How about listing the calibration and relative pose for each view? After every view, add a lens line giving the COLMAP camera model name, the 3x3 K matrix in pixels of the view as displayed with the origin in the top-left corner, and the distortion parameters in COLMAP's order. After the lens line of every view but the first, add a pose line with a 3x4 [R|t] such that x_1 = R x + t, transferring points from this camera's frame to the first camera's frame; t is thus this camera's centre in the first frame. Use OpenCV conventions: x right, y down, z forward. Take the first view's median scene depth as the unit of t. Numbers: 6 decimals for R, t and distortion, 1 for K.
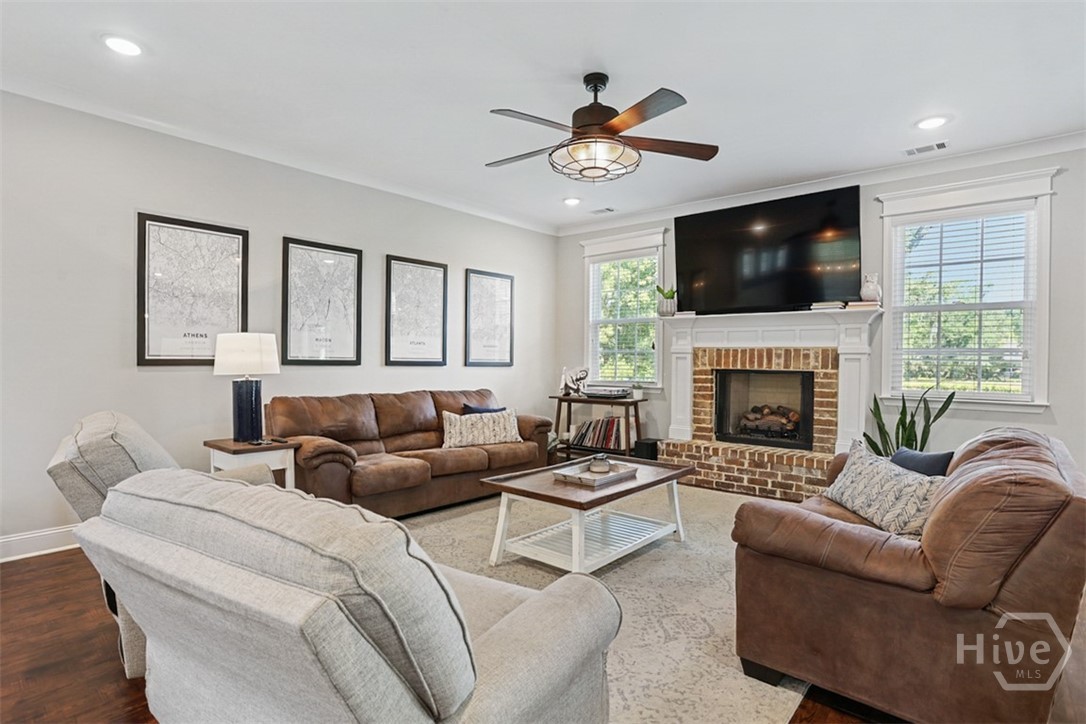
lens RADIAL K [[543.0, 0, 538.1], [0, 543.0, 367.0], [0, 0, 1]] dist [-0.053527, 0.016525]
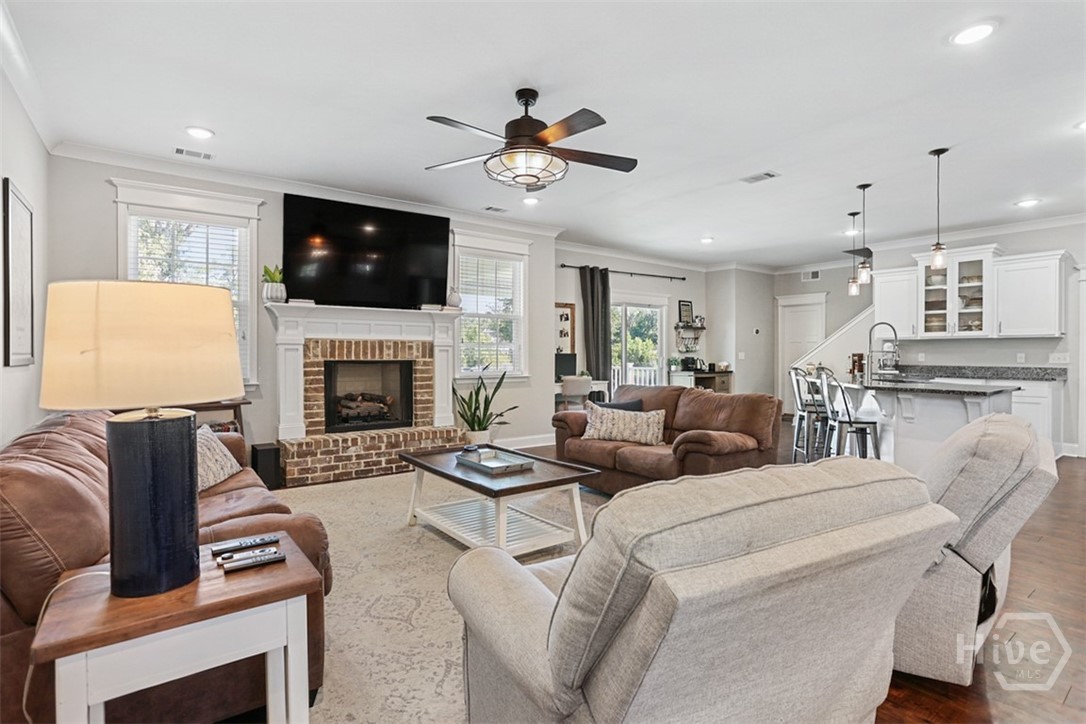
lens RADIAL K [[543.0, 0, 513.9], [0, 543.0, 355.9], [0, 0, 1]] dist [-0.053527, 0.016525]
pose [[0.234001, -0.012540, 0.972155, -0.577356], [0.015778, 0.999834, 0.009100, -0.008895], [-0.972108, 0.013209, 0.234160, 0.461460]]
